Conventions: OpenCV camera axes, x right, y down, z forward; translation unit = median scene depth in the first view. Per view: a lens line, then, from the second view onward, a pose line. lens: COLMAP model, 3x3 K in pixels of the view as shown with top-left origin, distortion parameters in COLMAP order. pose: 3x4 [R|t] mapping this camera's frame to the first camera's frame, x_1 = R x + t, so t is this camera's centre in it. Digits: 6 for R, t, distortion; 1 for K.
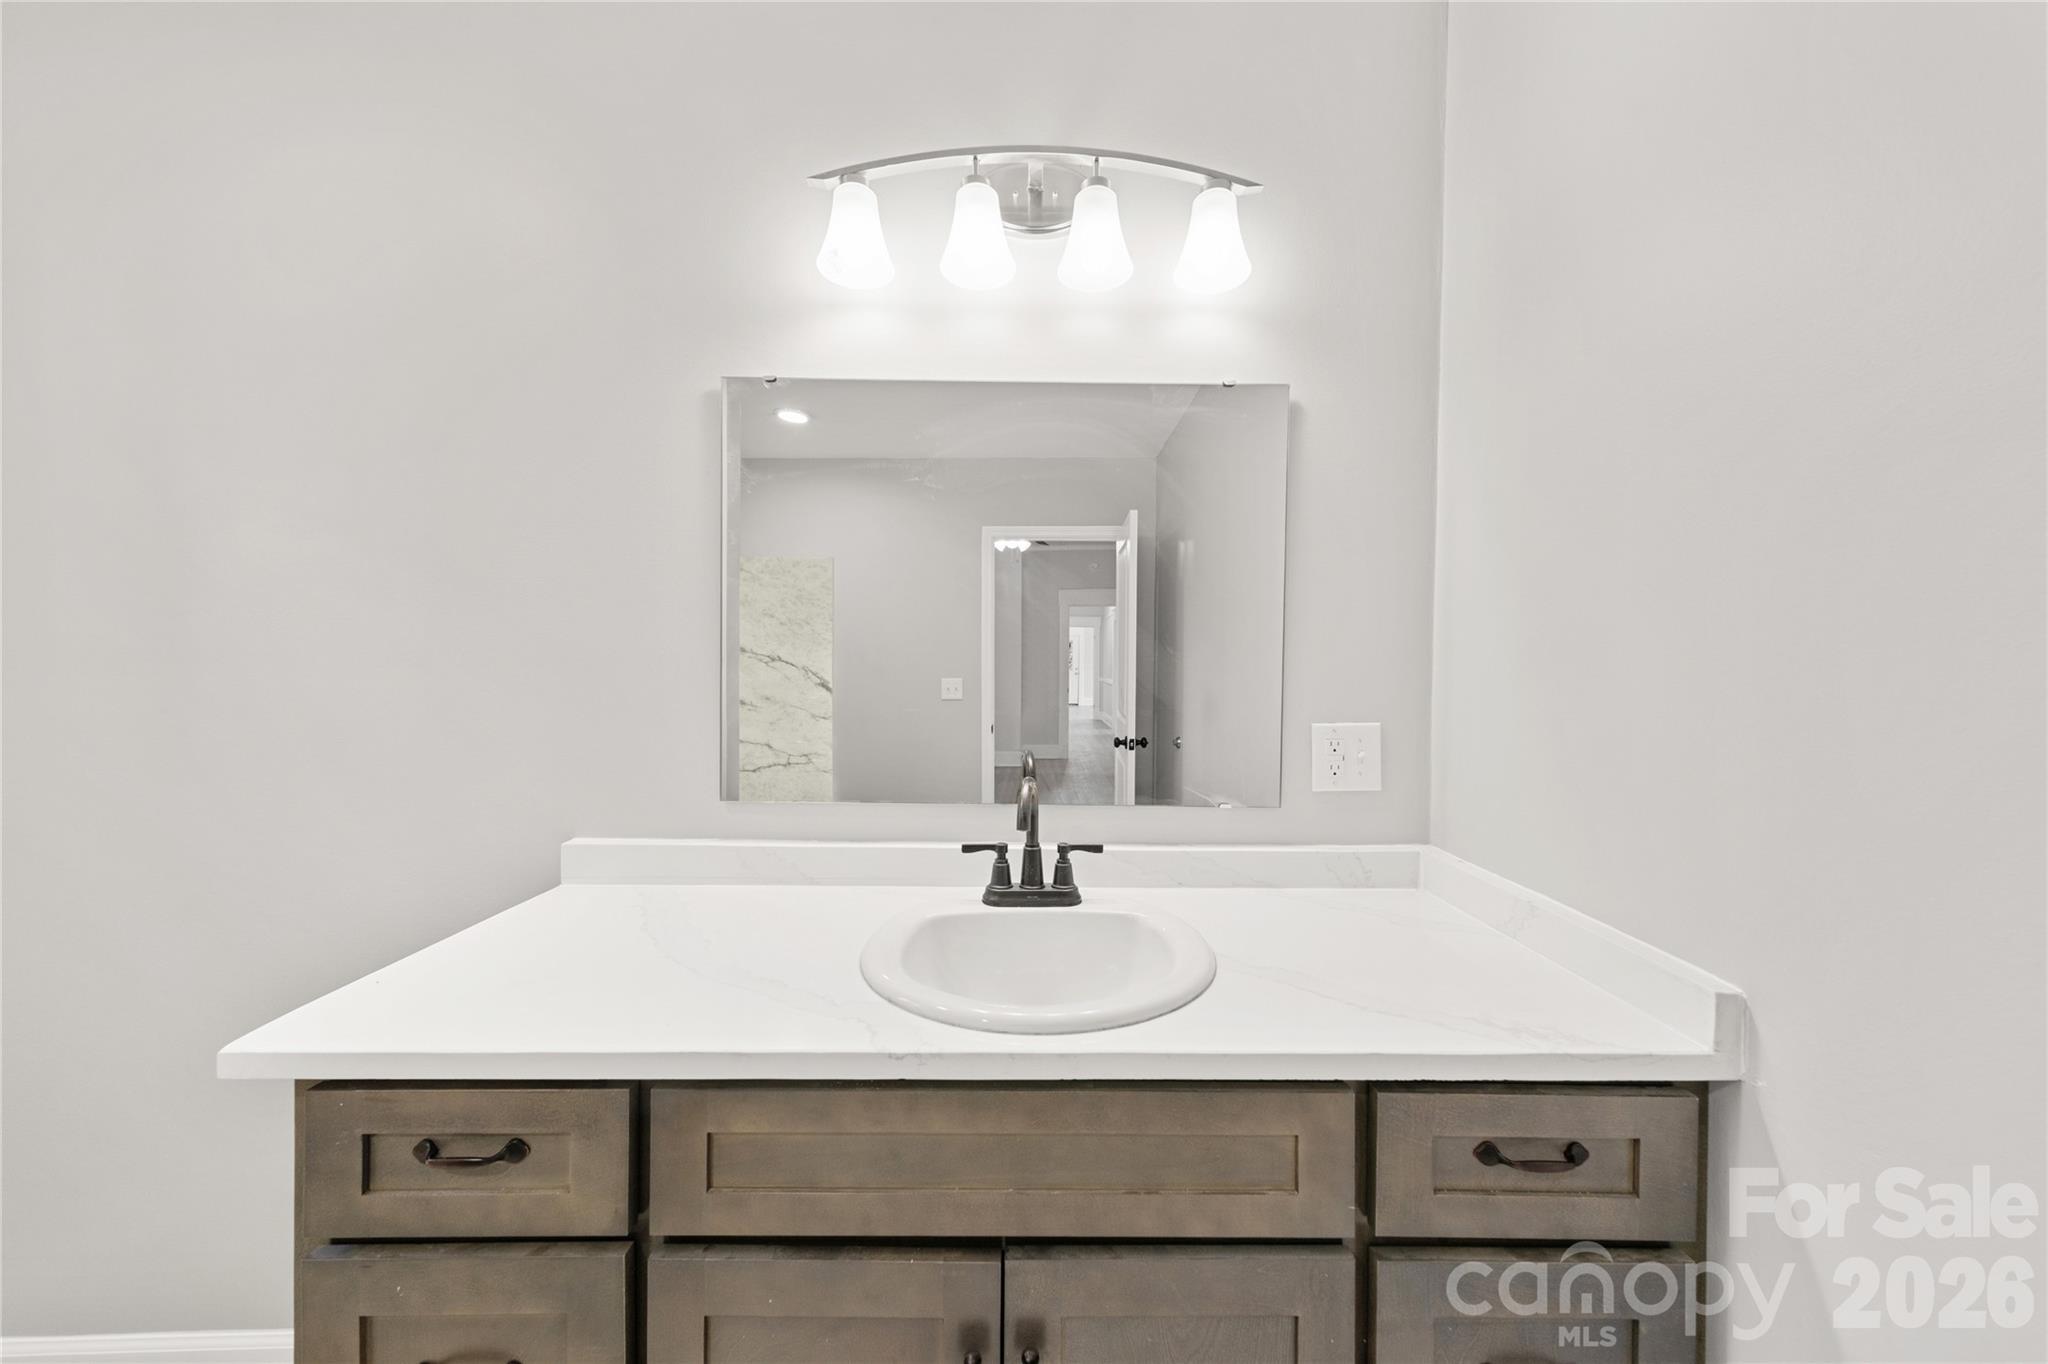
lens RADIAL K [[742.1, 0, 1020.8], [0, 742.1, 658.2], [0, 0, 1]] dist [0.005445, -0.000025]
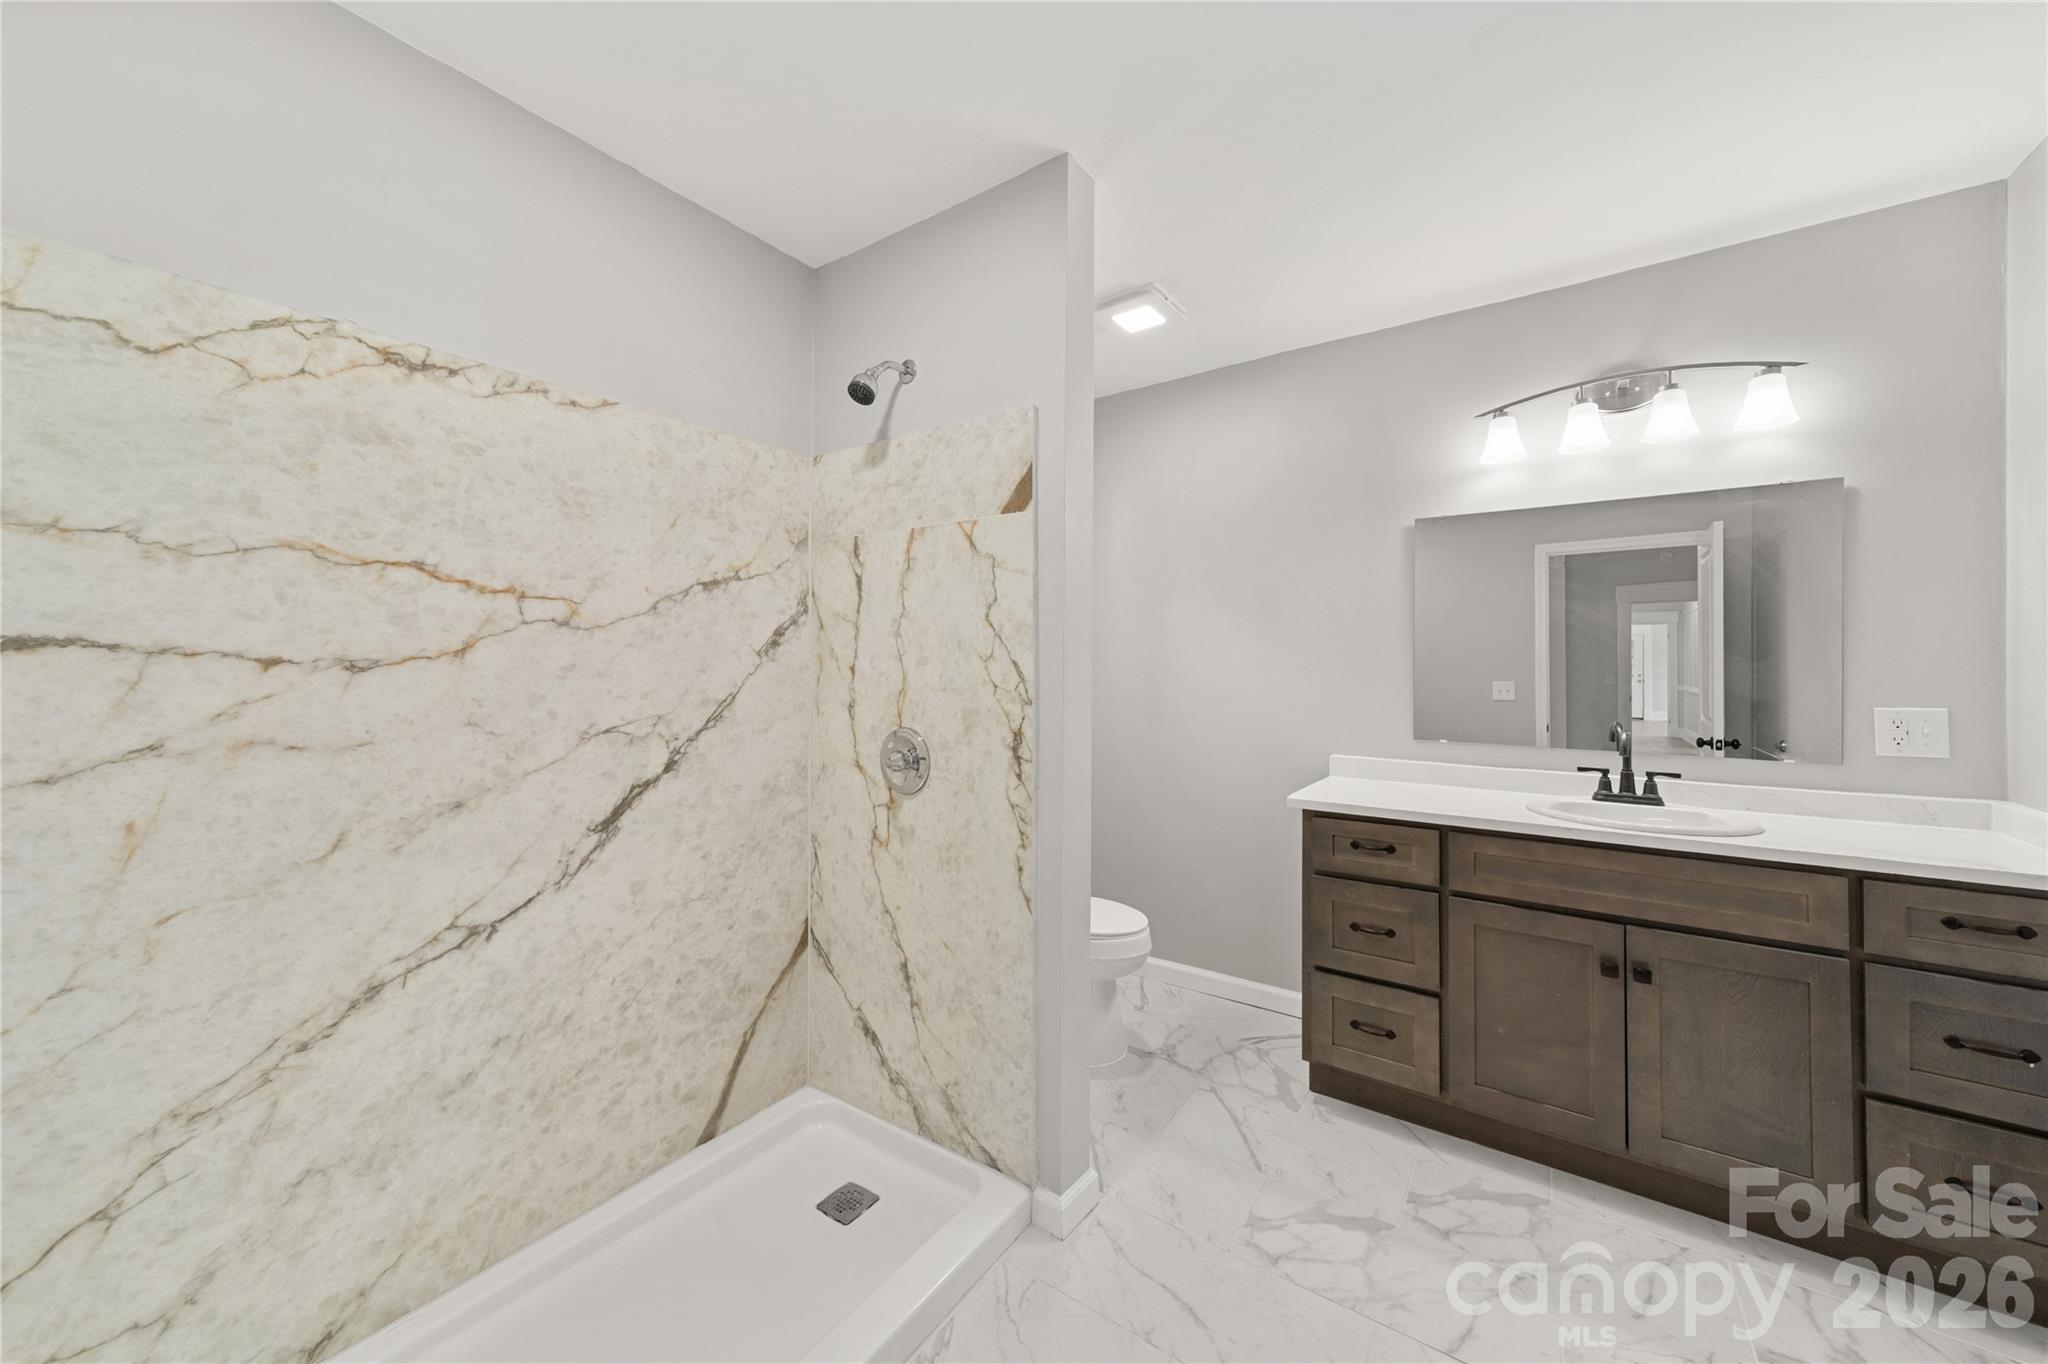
lens RADIAL K [[742.1, 0, 1020.8], [0, 742.1, 658.2], [0, 0, 1]] dist [0.005445, -0.000025]
pose [[0.815792, -0.012563, -0.578209, -0.131404], [0.007274, 0.999908, -0.011462, -0.003798], [0.578300, 0.005145, 0.815808, -1.260061]]
